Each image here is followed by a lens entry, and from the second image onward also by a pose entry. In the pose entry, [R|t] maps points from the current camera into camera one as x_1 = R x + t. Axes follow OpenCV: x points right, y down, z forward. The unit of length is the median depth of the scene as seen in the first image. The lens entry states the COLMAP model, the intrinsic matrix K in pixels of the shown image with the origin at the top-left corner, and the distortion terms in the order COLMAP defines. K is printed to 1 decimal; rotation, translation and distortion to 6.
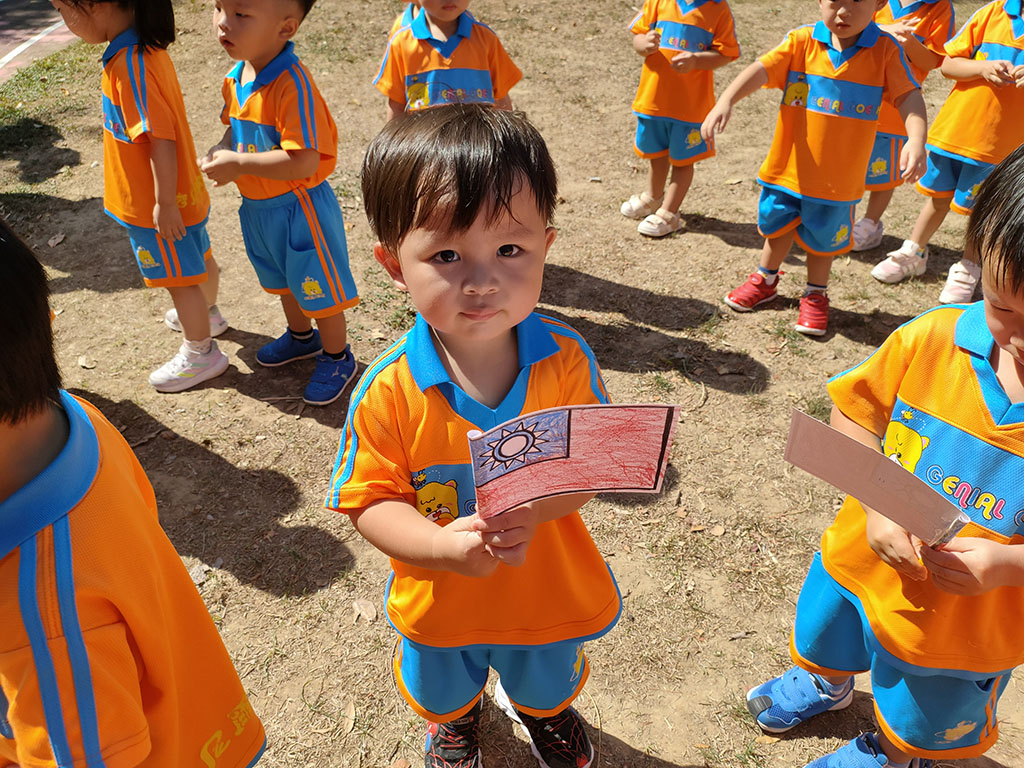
lens RADIAL K [[795.2, 0, 512.0], [0, 795.2, 384.0], [0, 0, 1]] dist [0.093089, -0.140495]
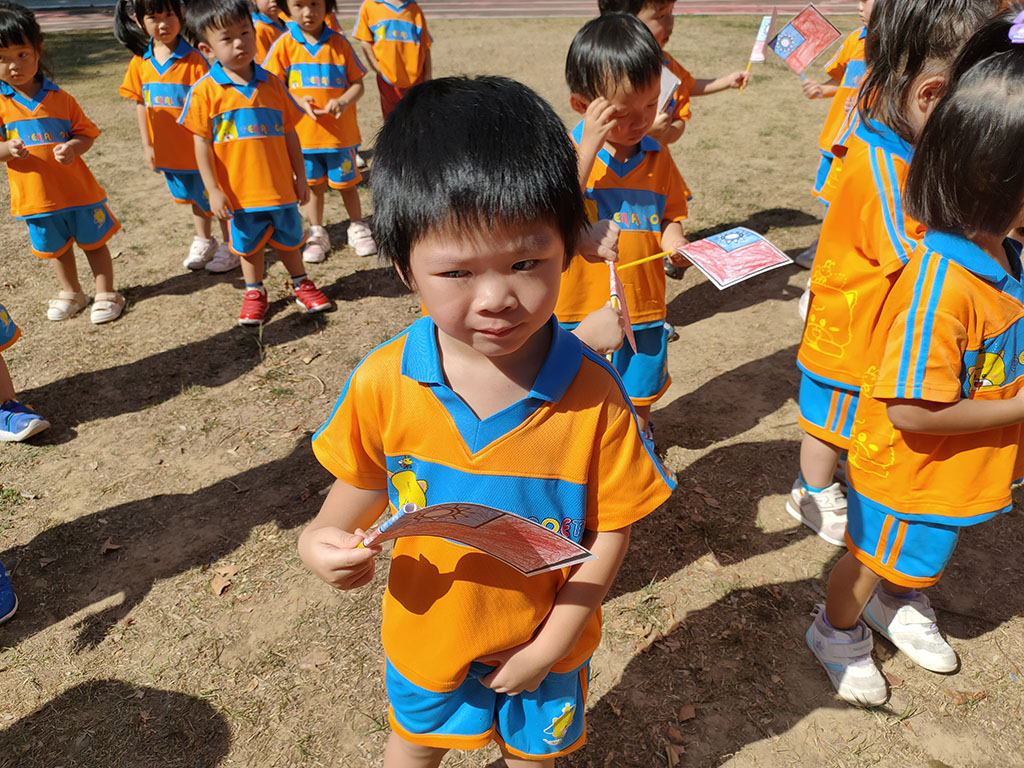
lens RADIAL K [[795.2, 0, 512.0], [0, 795.2, 384.0], [0, 0, 1]] dist [0.093089, -0.140495]
pose [[0.481528, -0.482099, 0.731924, -0.414583], [0.554733, 0.814197, 0.171335, -0.020302], [-0.678530, 0.323519, 0.659494, 0.047054]]
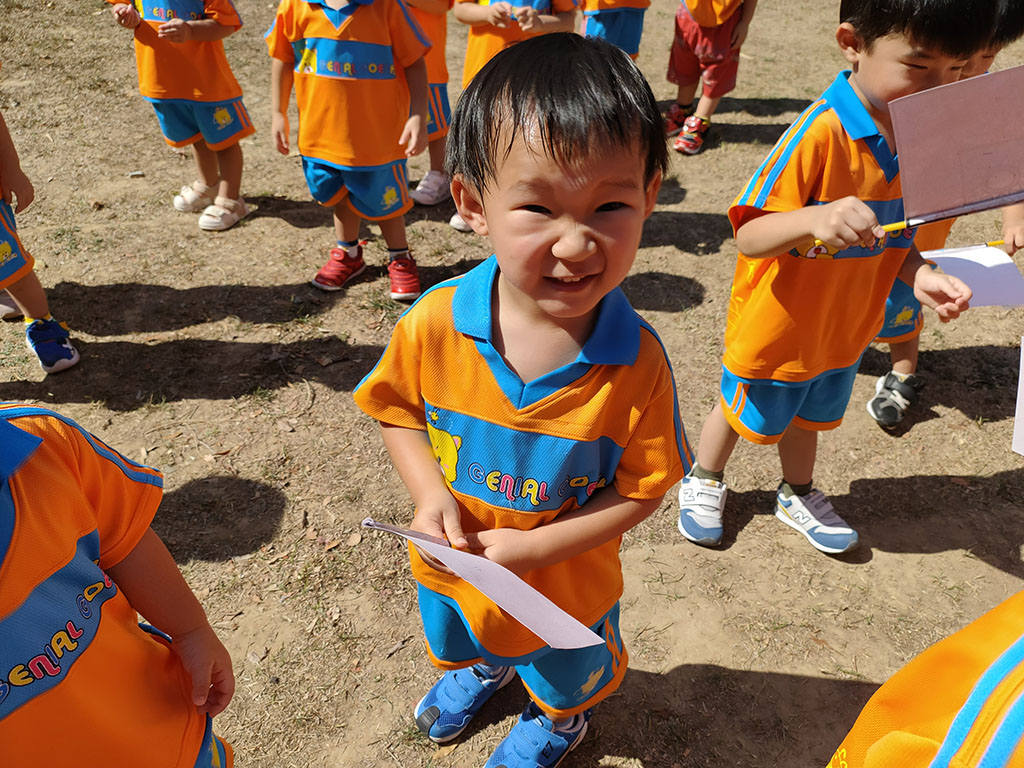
lens RADIAL K [[840.9, 0, 513.6], [0, 840.9, 369.1], [0, 0, 1]] dist [0.056415, -0.071564]
pose [[0.873787, -0.259519, 0.411273, 0.042624], [0.257032, 0.964383, 0.062450, -0.010731], [-0.412832, 0.051142, 0.909370, 0.024333]]
